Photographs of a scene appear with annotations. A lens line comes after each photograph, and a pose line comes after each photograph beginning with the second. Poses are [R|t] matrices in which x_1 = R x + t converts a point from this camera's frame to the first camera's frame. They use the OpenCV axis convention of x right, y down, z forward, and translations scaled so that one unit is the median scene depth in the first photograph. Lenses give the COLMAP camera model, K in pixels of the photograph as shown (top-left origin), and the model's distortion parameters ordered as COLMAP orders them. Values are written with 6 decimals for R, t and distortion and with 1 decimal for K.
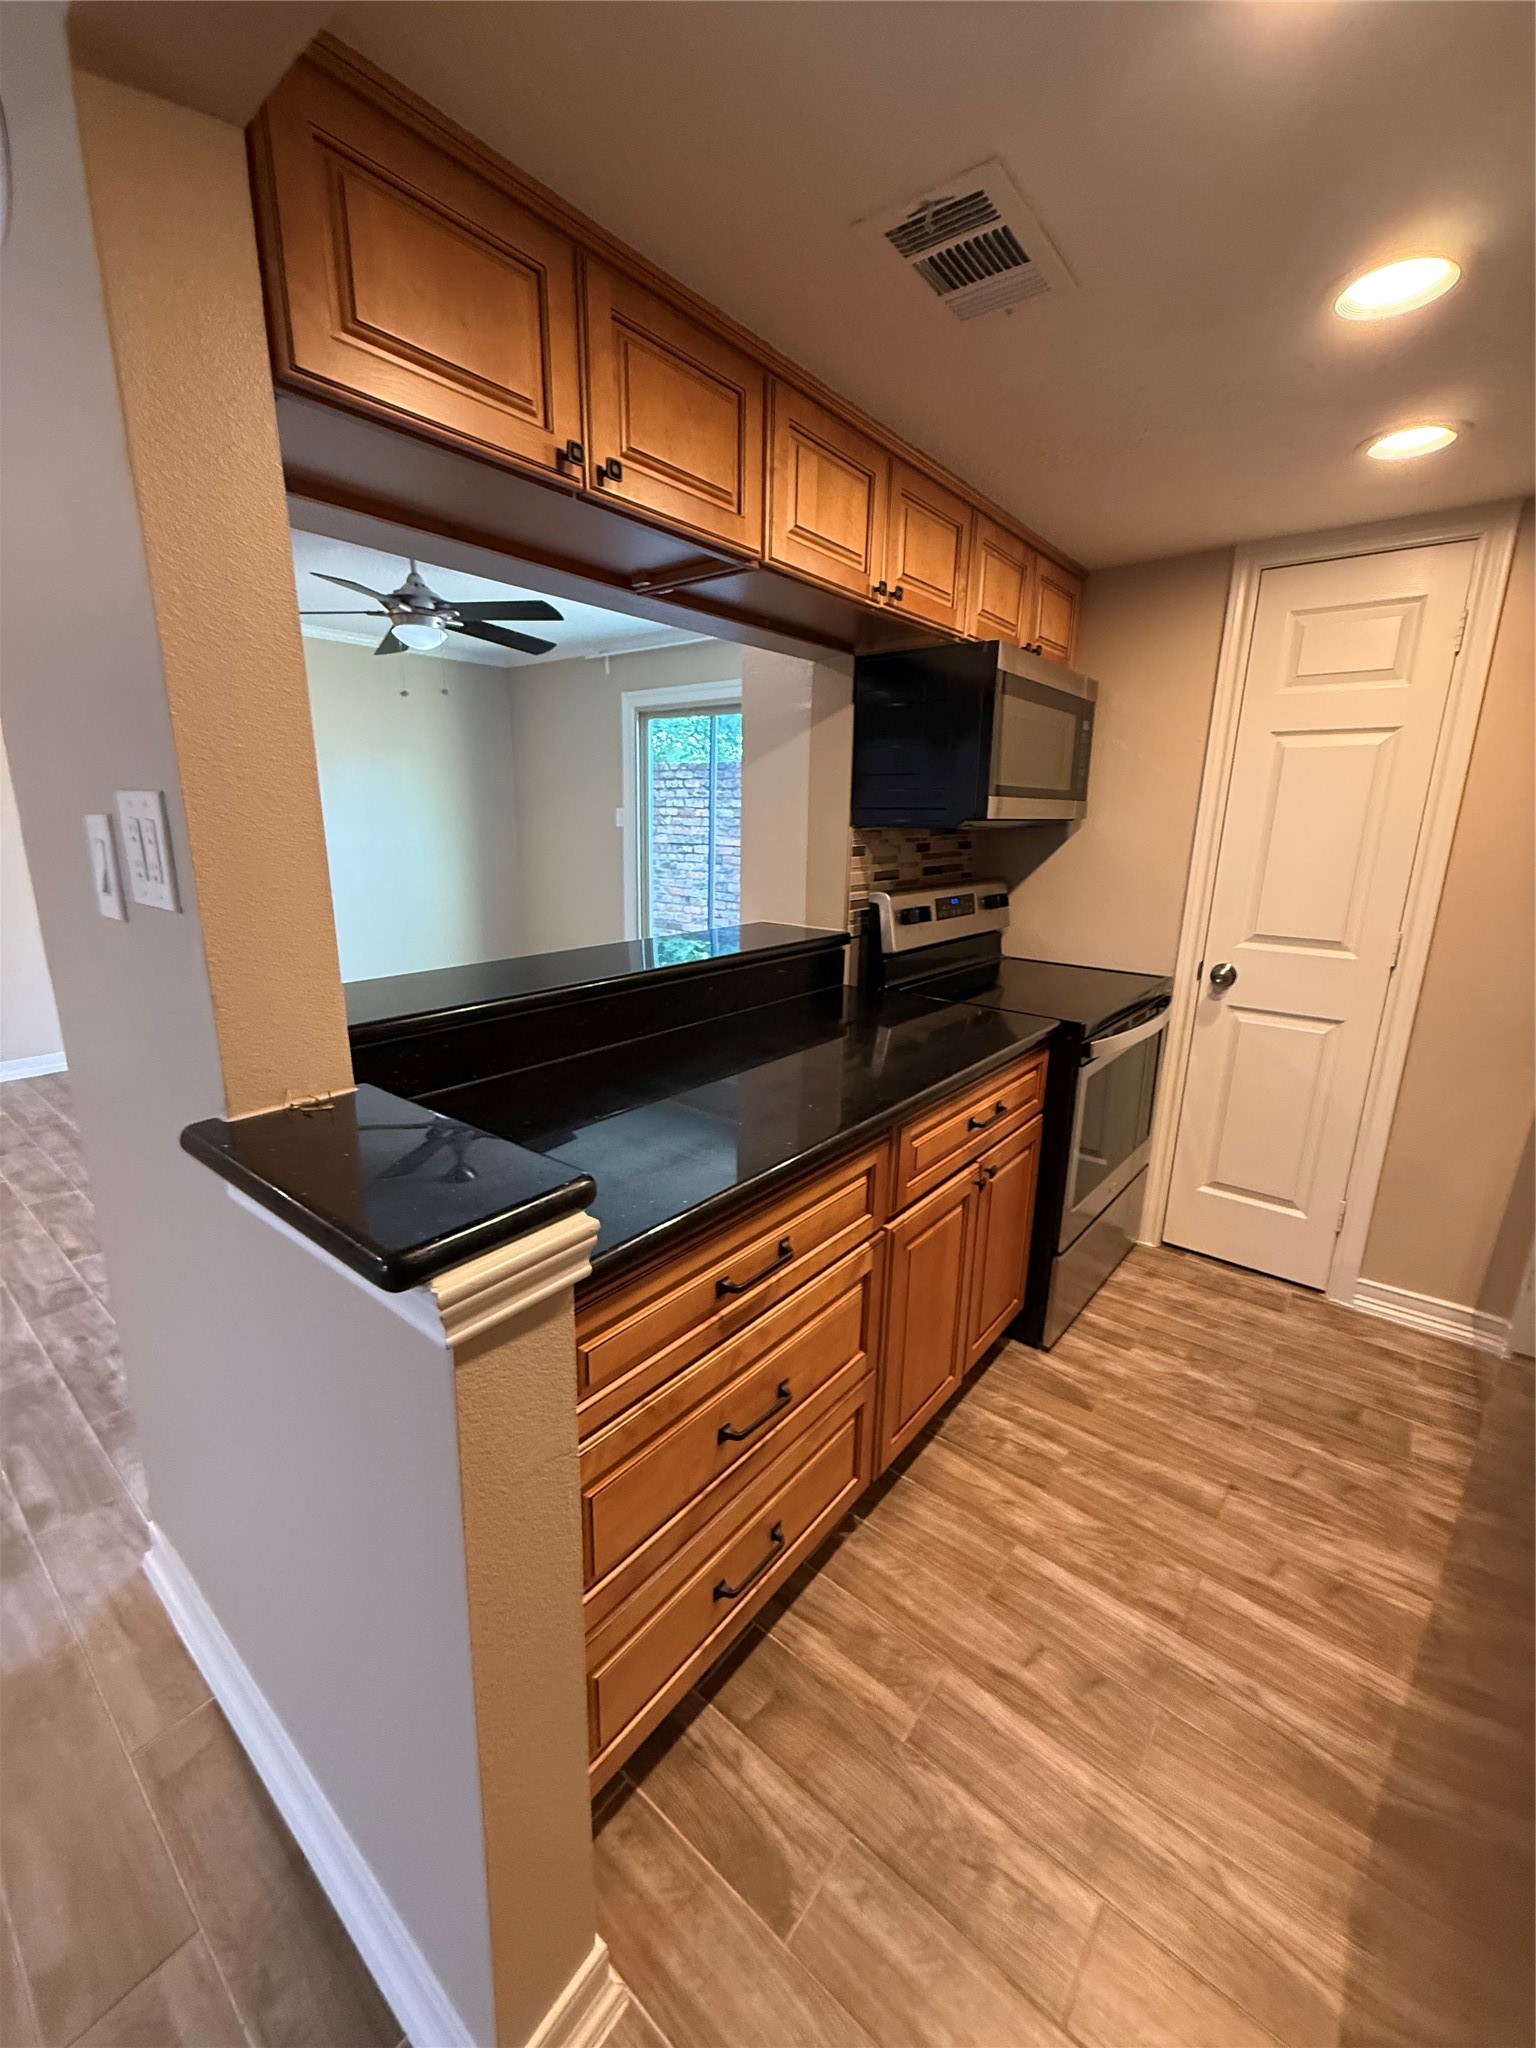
lens RADIAL K [[813.7, 0, 767.2], [0, 813.7, 1017.4], [0, 0, 1]] dist [-0.000696, -0.000087]
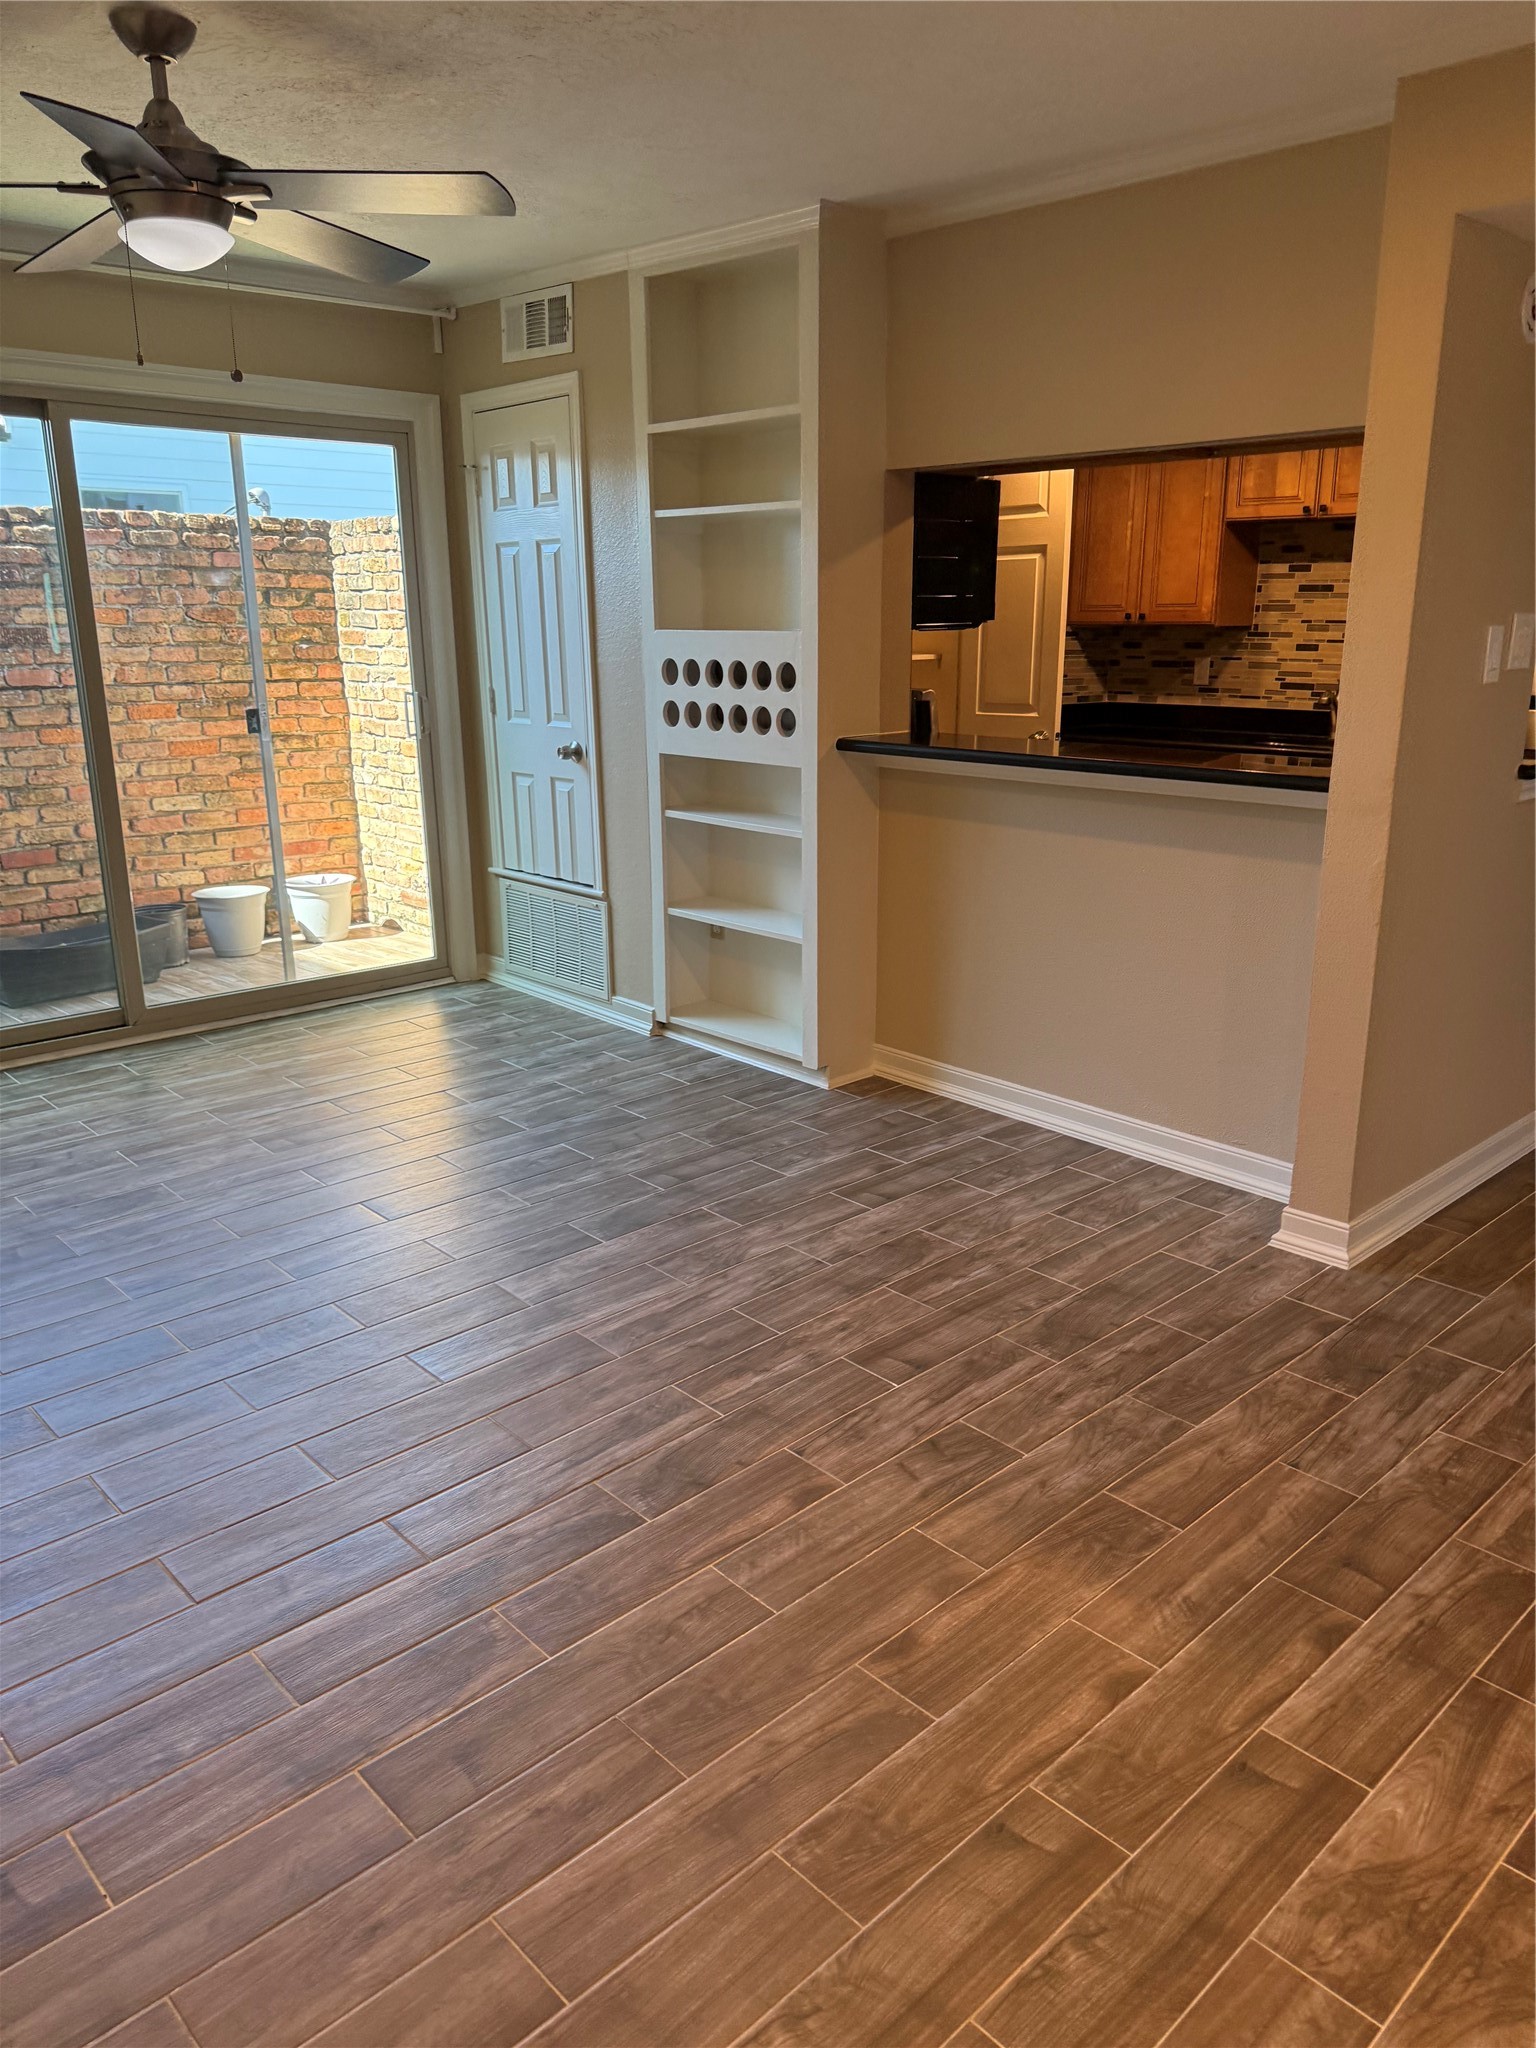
lens RADIAL K [[1441.0, 0, 776.9], [0, 1441.0, 1029.8], [0, 0, 1]] dist [0.086541, -0.116119]
pose [[0.137078, -0.291985, 0.946549, -1.975015], [0.238877, 0.937111, 0.254480, -0.281404], [-0.961326, 0.191225, 0.198206, 0.924956]]
